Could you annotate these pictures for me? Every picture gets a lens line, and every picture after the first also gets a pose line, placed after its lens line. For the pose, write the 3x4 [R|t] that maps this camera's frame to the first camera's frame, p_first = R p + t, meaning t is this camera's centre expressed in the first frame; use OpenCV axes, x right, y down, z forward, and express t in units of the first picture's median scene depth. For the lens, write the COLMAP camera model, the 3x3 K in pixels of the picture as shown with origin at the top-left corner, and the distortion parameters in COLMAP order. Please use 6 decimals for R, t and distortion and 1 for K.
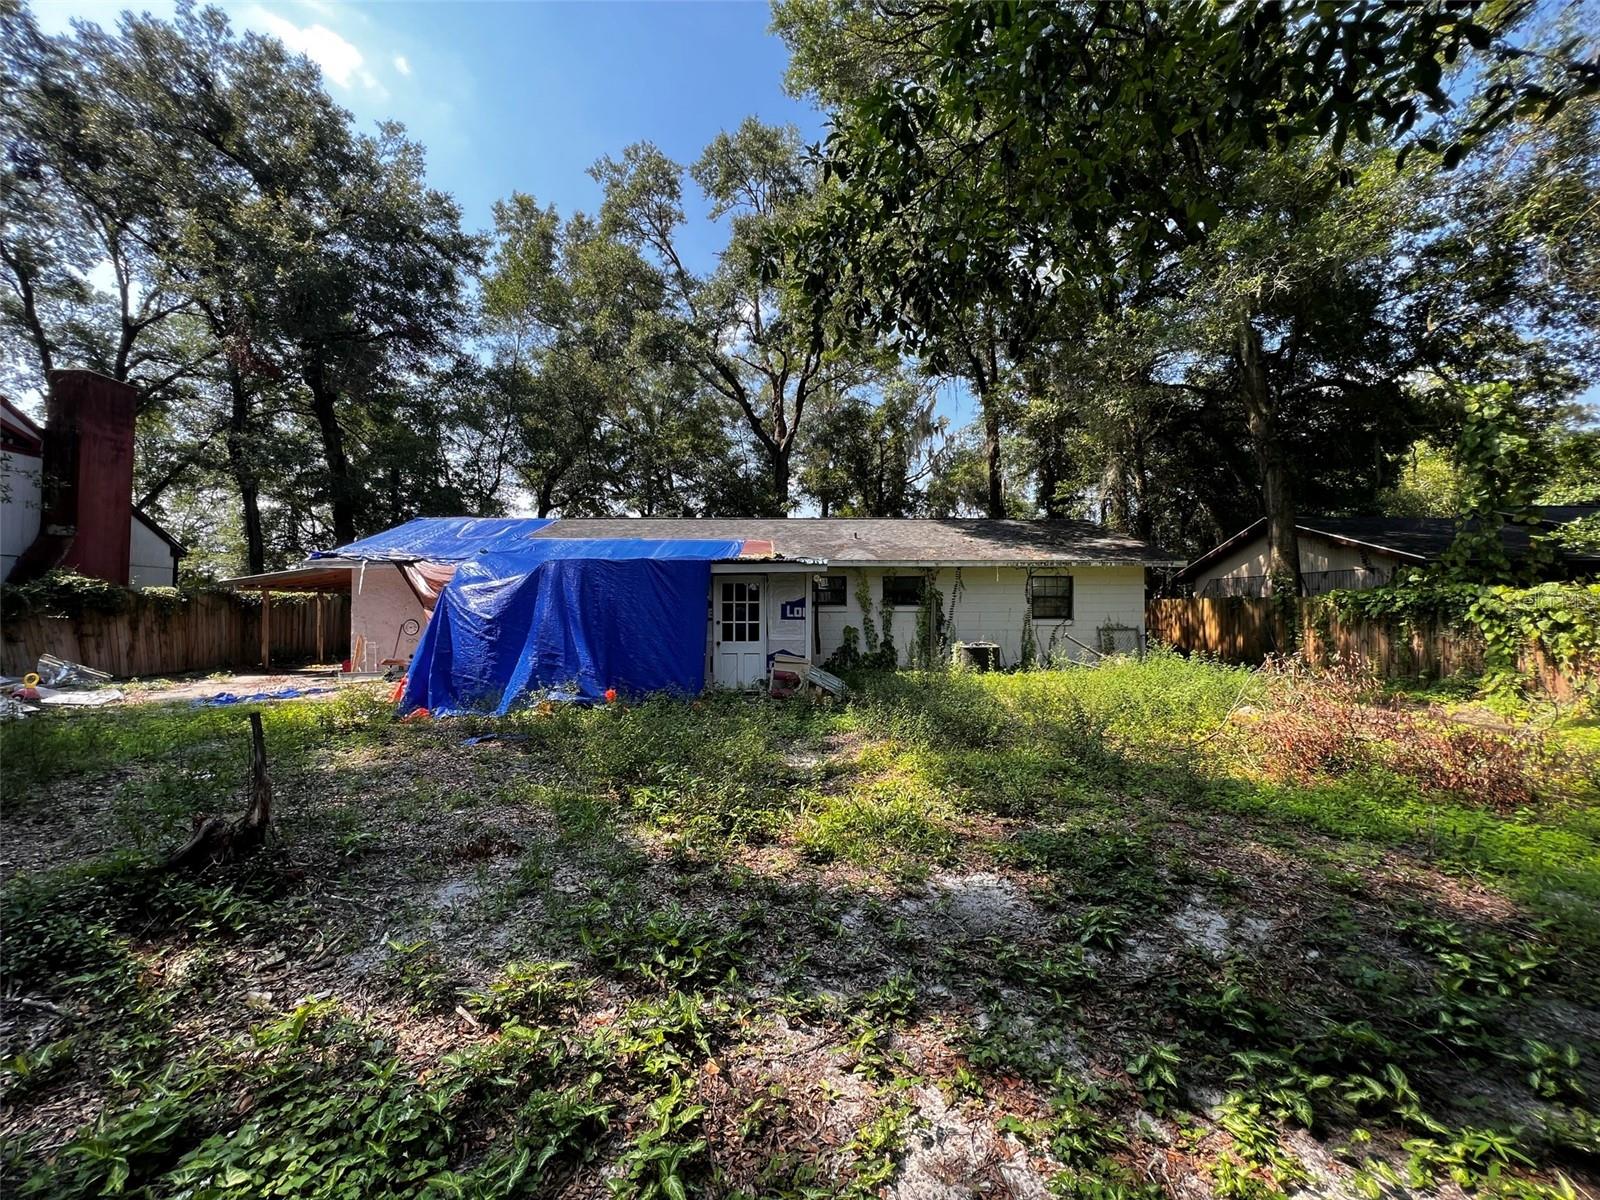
lens RADIAL K [[638.8, 0, 797.1], [0, 638.8, 594.5], [0, 0, 1]] dist [-0.001389, -0.000075]
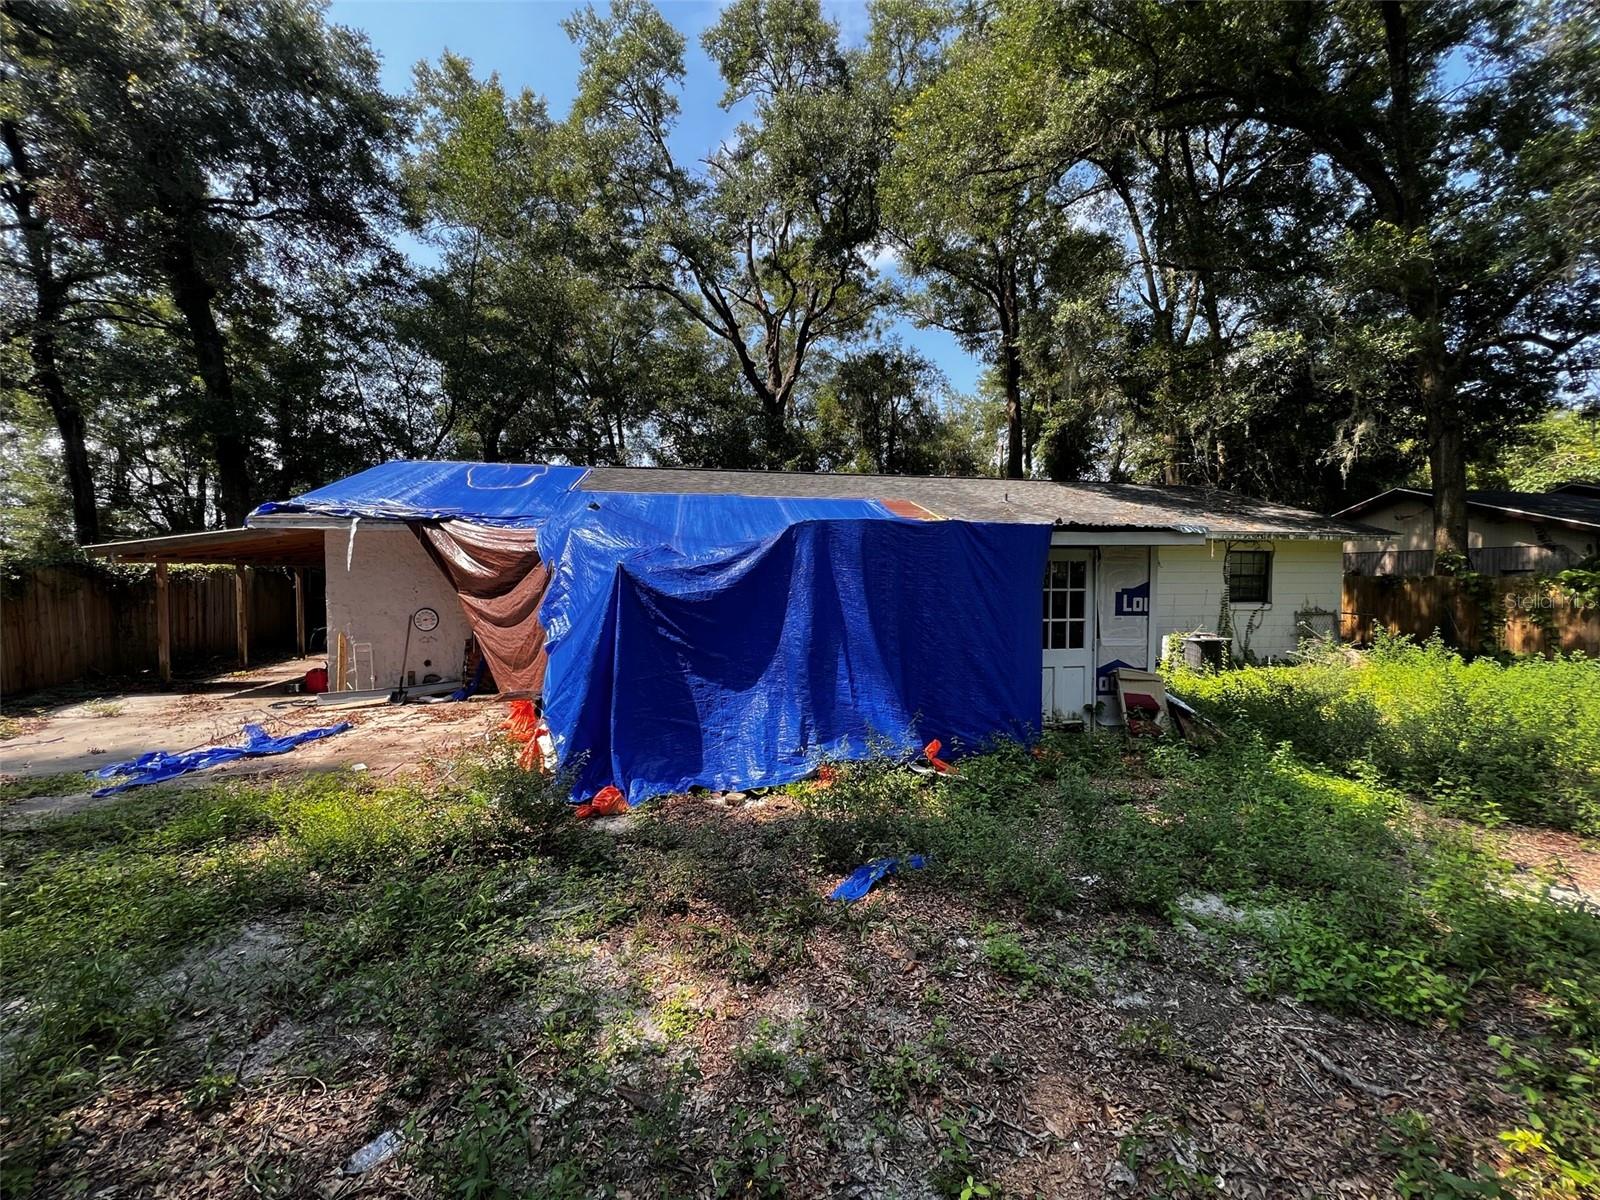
lens RADIAL K [[638.8, 0, 798.3], [0, 638.8, 594.5], [0, 0, 1]] dist [-0.001766, 0.000271]
pose [[0.986201, -0.002543, 0.165534, -0.325062], [-0.005669, 0.998777, 0.049119, -0.009760], [-0.165456, -0.049379, 0.984980, 0.274934]]
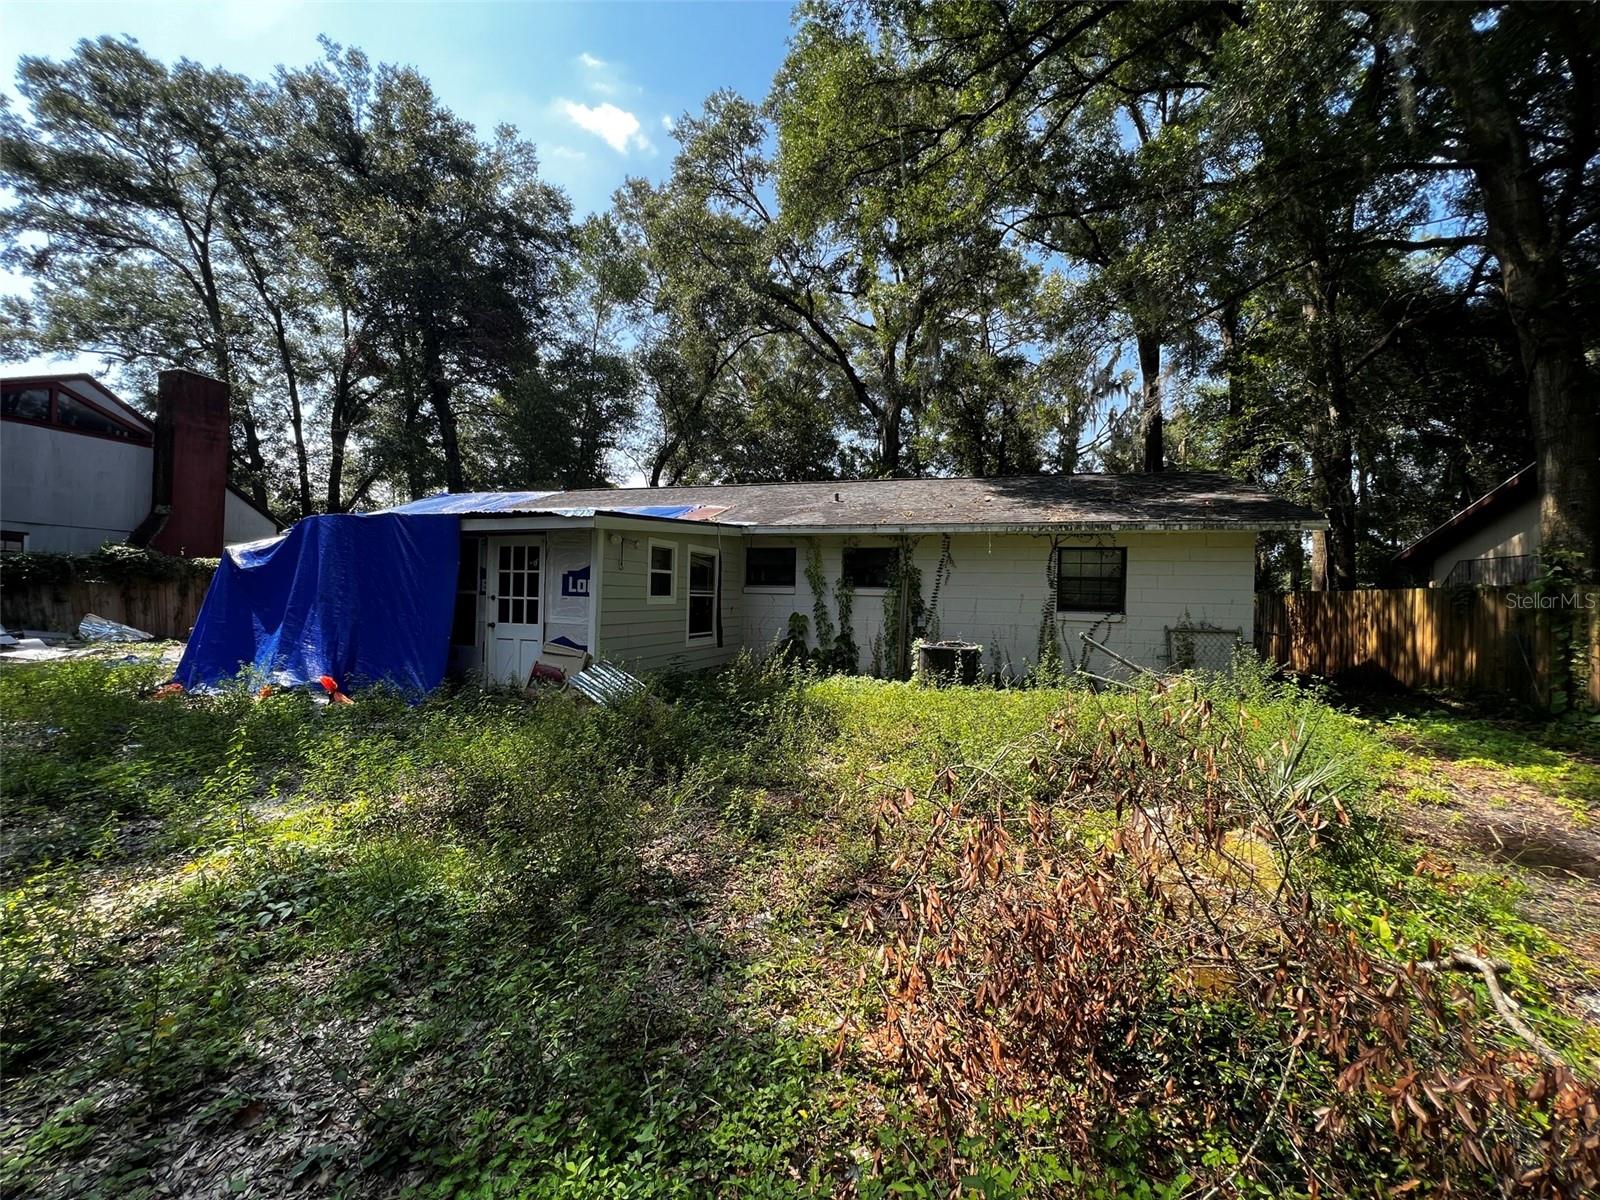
lens RADIAL K [[638.5, 0, 798.1], [0, 638.5, 594.5], [0, 0, 1]] dist [-0.000529, 0.000033]
pose [[0.947323, 0.021820, -0.319534, 0.325459], [-0.017463, 0.999711, 0.016495, 0.014805], [0.319802, -0.010046, 0.947431, 0.273538]]
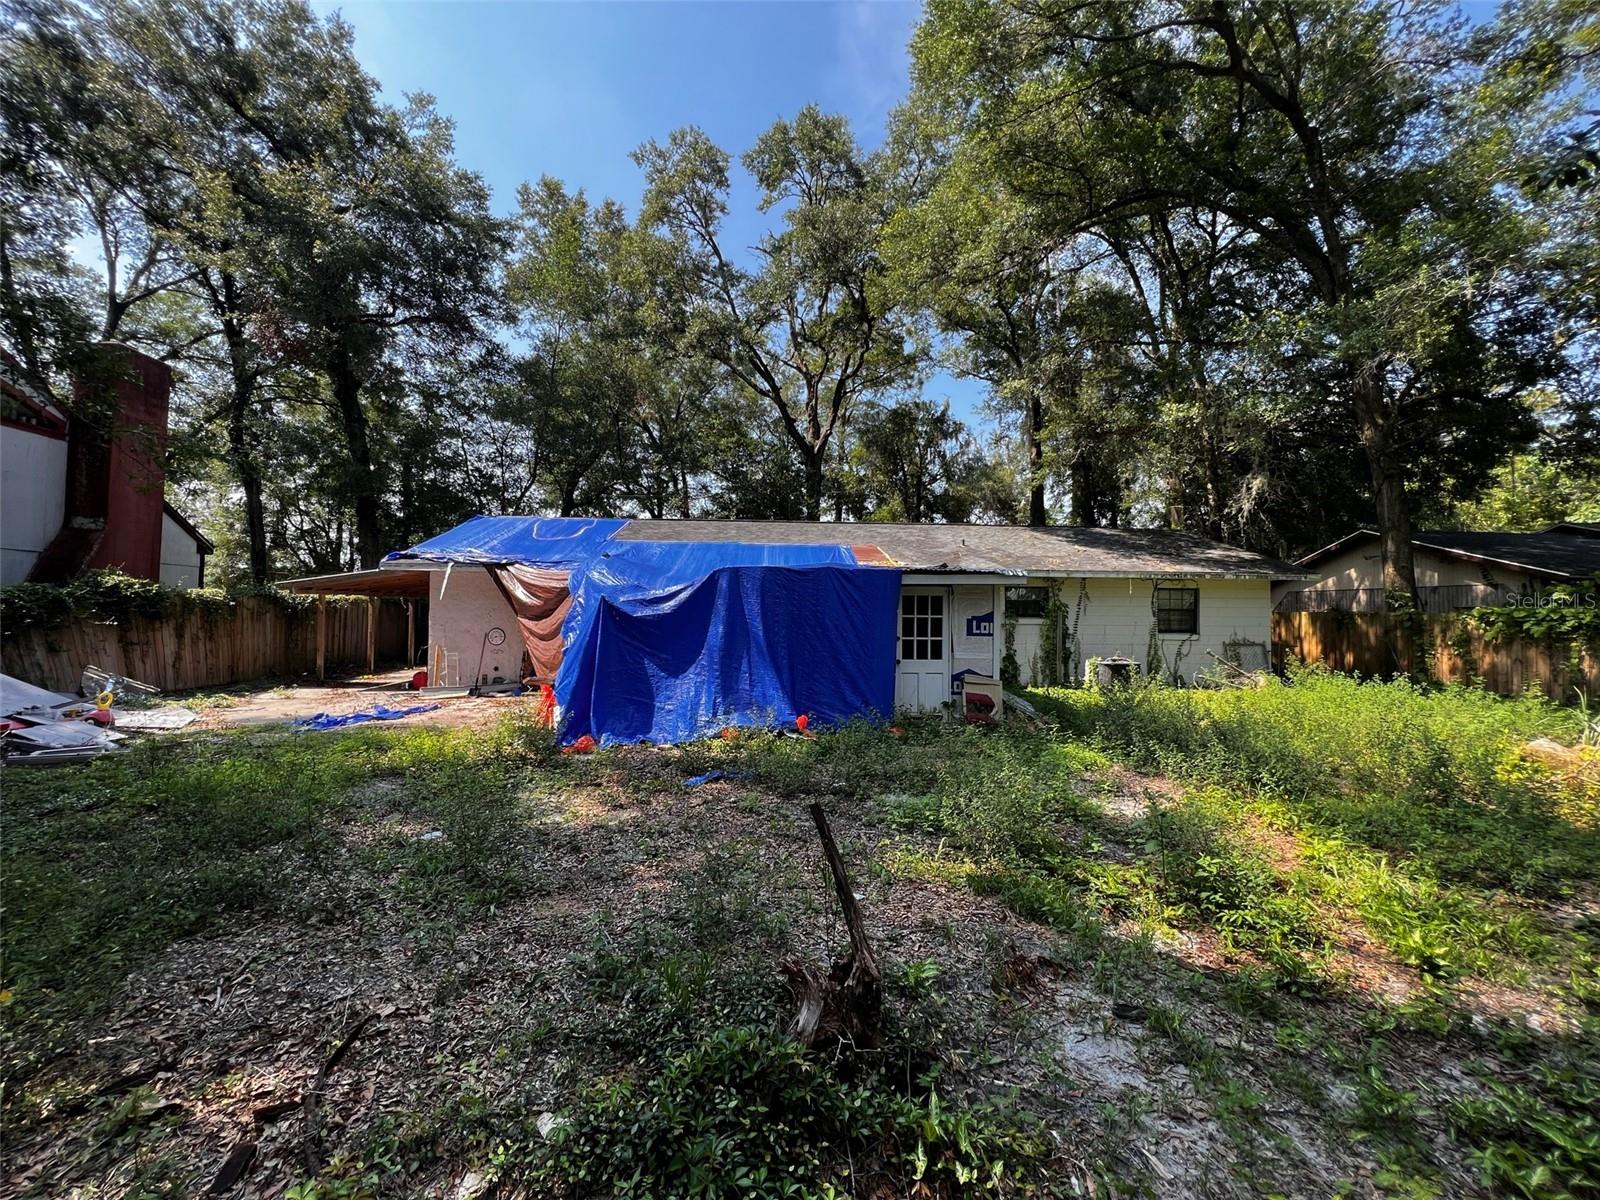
lens RADIAL K [[638.3, 0, 798.2], [0, 638.3, 594.9], [0, 0, 1]] dist [-0.001412, 0.000006]
pose [[0.998877, 0.011410, 0.045984, -0.214169], [-0.011223, 0.999928, -0.004336, -0.008732], [-0.046030, 0.003815, 0.998933, 0.072600]]
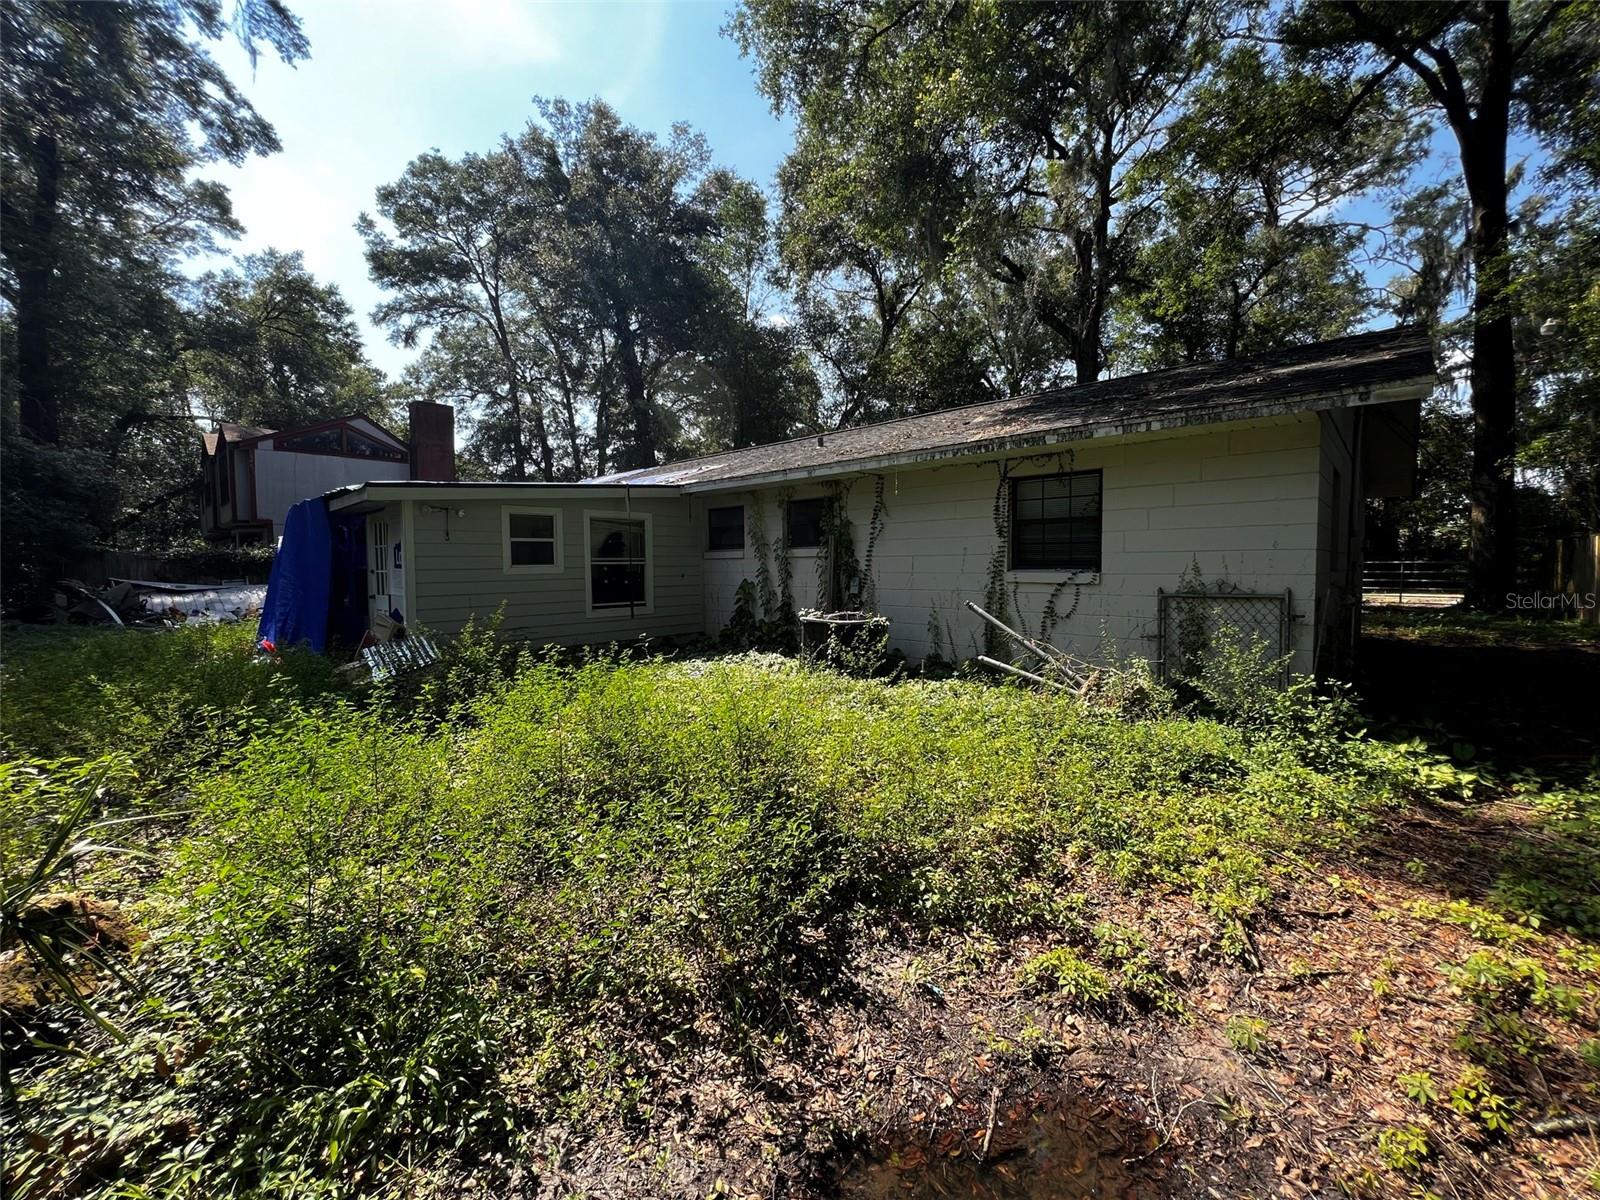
lens RADIAL K [[638.8, 0, 798.3], [0, 638.8, 594.5], [0, 0, 1]] dist [-0.001766, 0.000271]
pose [[0.713324, 0.029929, -0.700195, 0.592177], [0.022984, 0.997551, 0.066054, 0.022201], [0.700457, -0.063211, 0.710890, 0.554798]]
